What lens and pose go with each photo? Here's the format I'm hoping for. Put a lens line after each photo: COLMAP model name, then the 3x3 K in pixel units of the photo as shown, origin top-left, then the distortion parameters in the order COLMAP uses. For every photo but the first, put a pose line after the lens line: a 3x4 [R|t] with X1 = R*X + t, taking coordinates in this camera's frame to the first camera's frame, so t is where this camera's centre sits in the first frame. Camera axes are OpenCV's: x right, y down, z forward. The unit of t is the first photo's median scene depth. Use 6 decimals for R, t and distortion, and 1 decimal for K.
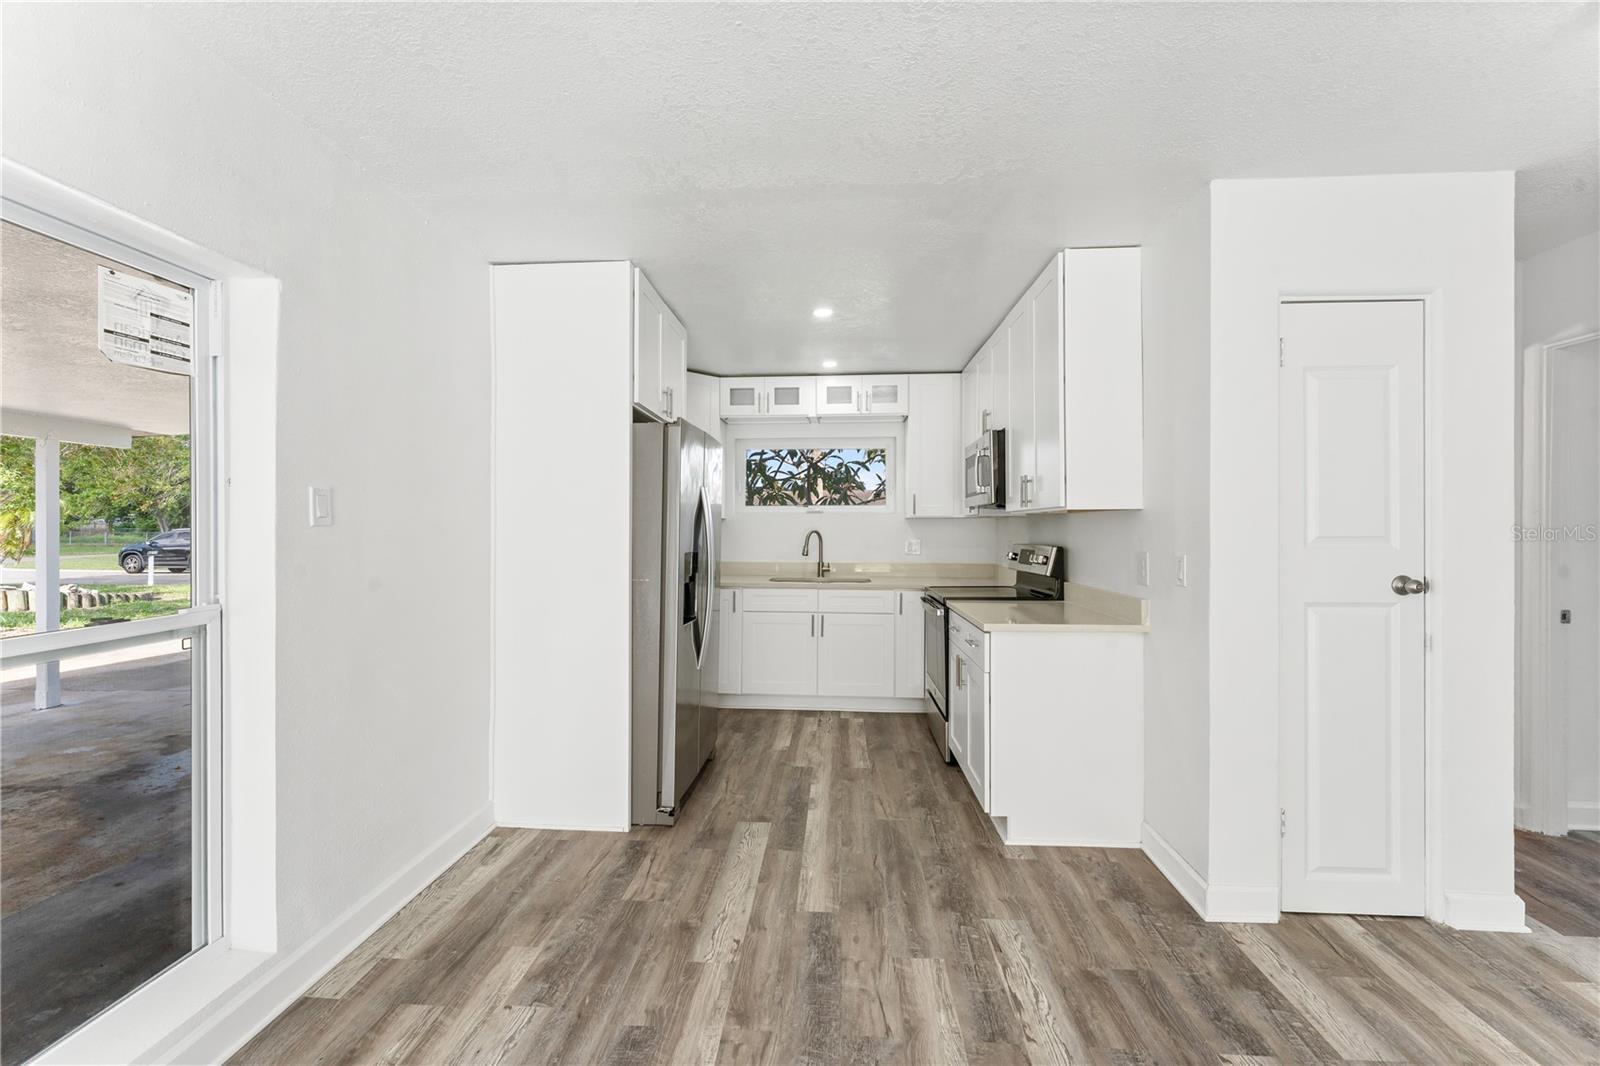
lens RADIAL K [[643.6, 0, 793.1], [0, 643.6, 526.0], [0, 0, 1]] dist [-0.001107, -0.001133]
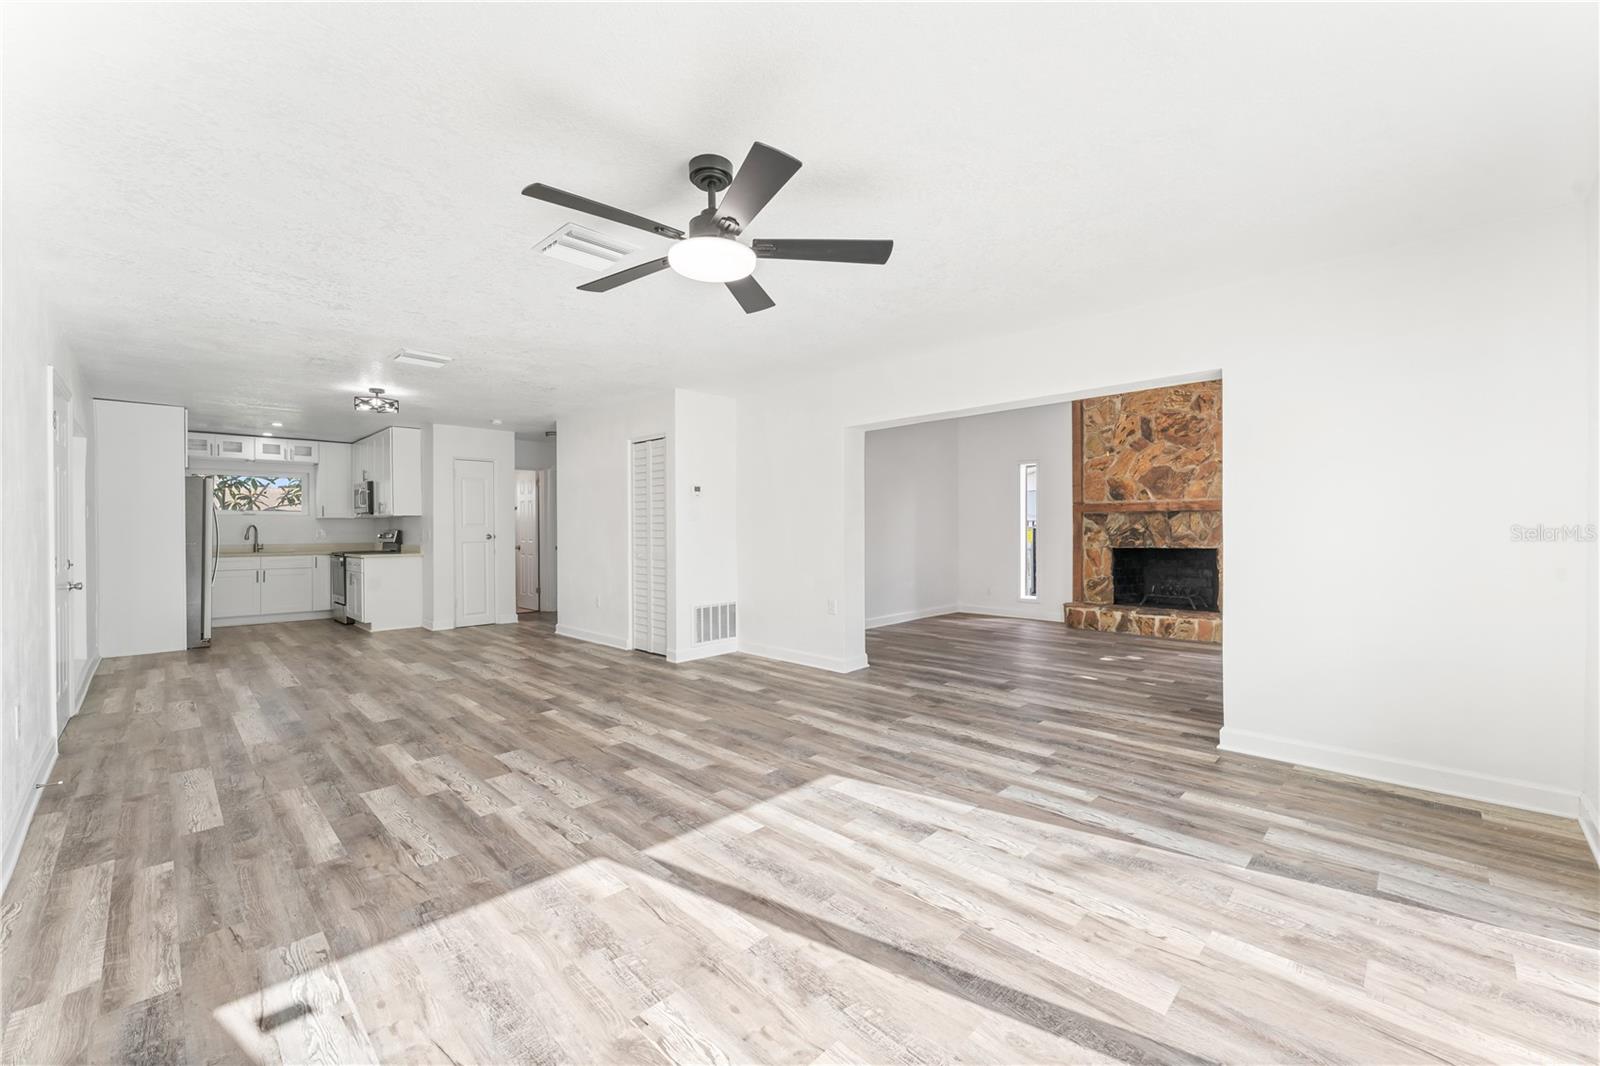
lens RADIAL K [[643.6, 0, 797.0], [0, 643.6, 527.7], [0, 0, 1]] dist [-0.001107, -0.001133]
pose [[0.653787, -0.004368, 0.756666, -0.522873], [0.005689, 0.999983, 0.000857, 0.033912], [-0.756657, 0.003744, 0.653801, -2.038371]]
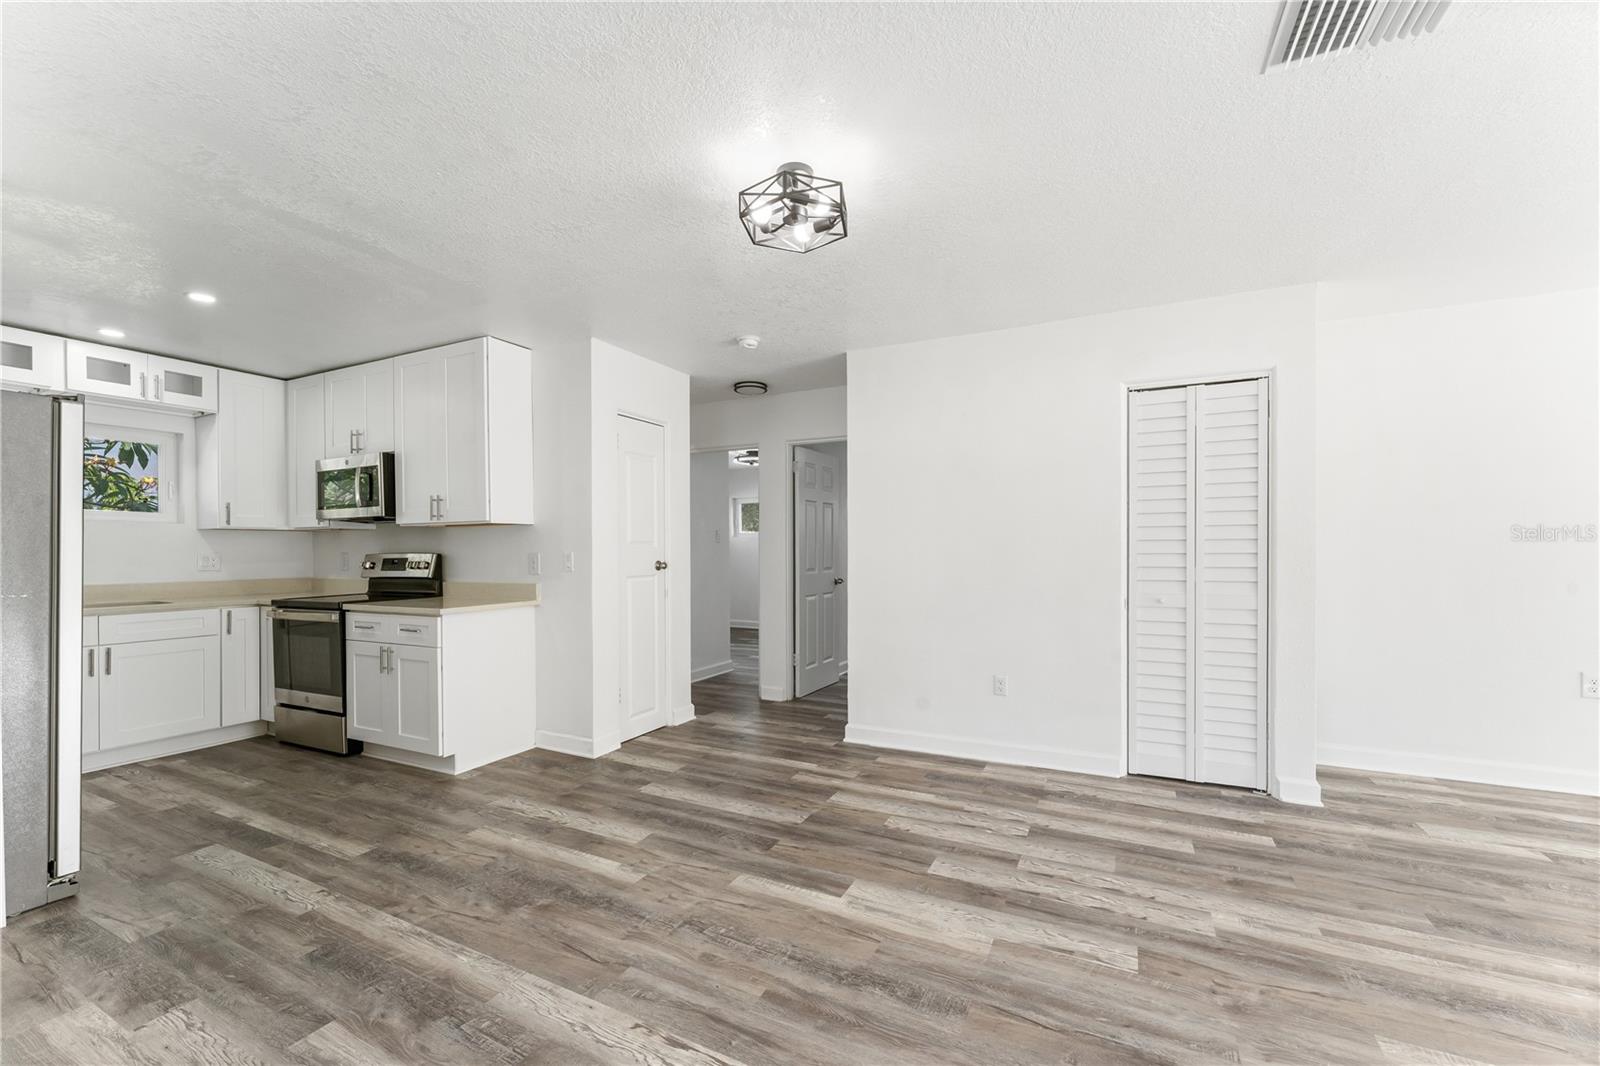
lens RADIAL K [[643.6, 0, 804.5], [0, 643.6, 559.7], [0, 0, 1]] dist [-0.001107, -0.001133]
pose [[0.380937, -0.013889, 0.924497, -0.537841], [0.003761, 0.999902, 0.013473, 0.033879], [-0.924593, -0.001656, 0.380952, -0.145042]]
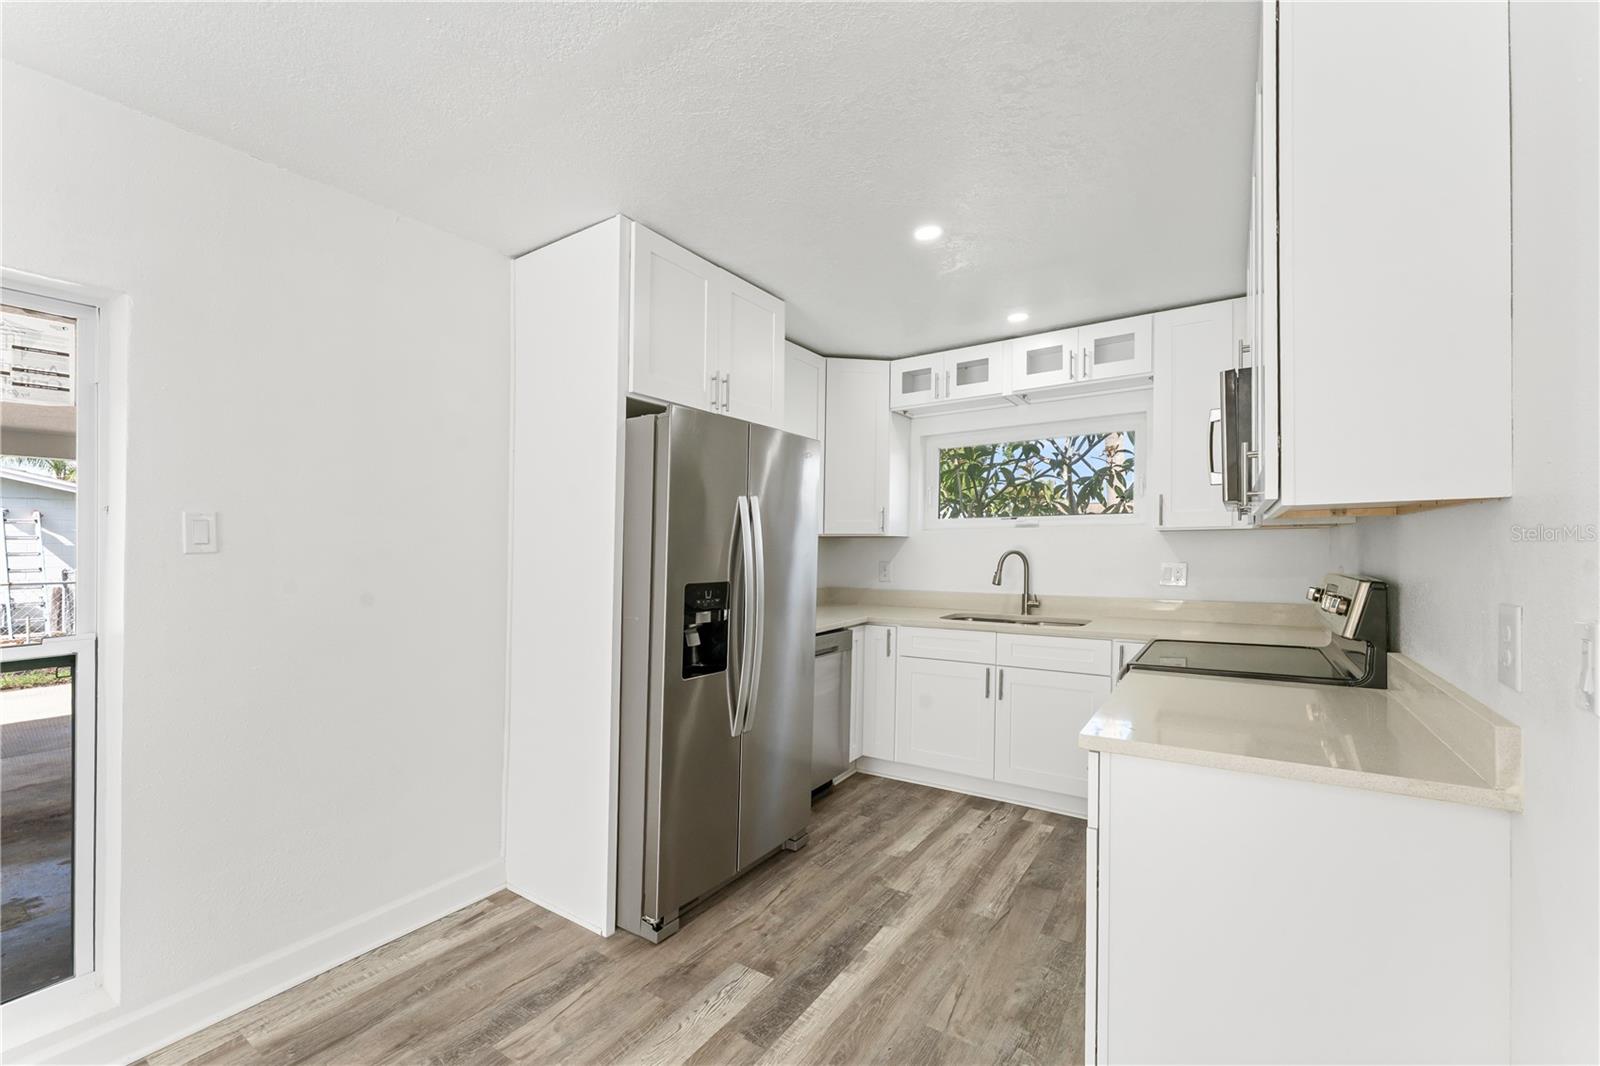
lens RADIAL K [[643.6, 0, 819.2], [0, 643.6, 554.3], [0, 0, 1]] dist [-0.001107, -0.001133]
pose [[0.868219, -0.006972, -0.496132, 0.332355], [0.012672, 0.999887, 0.008125, 0.003323], [0.496019, -0.013341, 0.868209, 0.411445]]
